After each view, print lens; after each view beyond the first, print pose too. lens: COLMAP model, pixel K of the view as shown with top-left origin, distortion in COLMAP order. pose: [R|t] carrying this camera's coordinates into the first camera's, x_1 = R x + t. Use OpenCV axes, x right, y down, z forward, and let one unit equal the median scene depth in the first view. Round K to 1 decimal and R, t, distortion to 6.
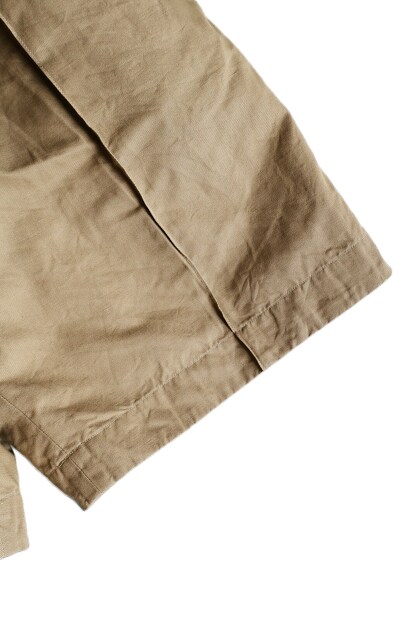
lens RADIAL K [[547.5, 0, 215.9], [0, 547.5, 310.5], [0, 0, 1]] dist [0.006813, 0.009532]
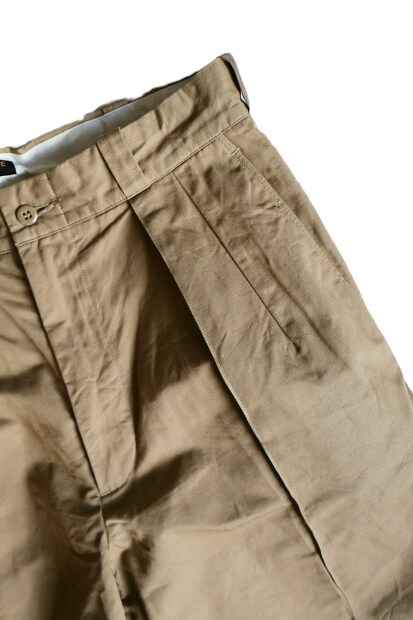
lens RADIAL K [[547.5, 0, 215.9], [0, 547.5, 310.5], [0, 0, 1]] dist [0.006813, 0.009532]
pose [[0.981867, 0.189369, 0.008717, -0.437942], [-0.189243, 0.976446, 0.103639, -0.744352], [0.011114, -0.103409, 0.994577, -0.069302]]
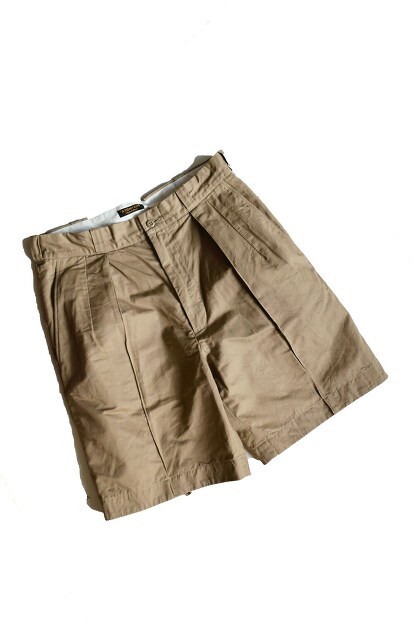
lens RADIAL K [[559.8, 0, 226.2], [0, 559.8, 327.7], [0, 0, 1]] dist [-0.000076, 0.002180]
pose [[0.998765, 0.039464, -0.030184, -0.357591], [-0.039670, 0.999193, -0.006269, -0.260944], [0.029913, 0.007459, 0.999525, -1.628320]]
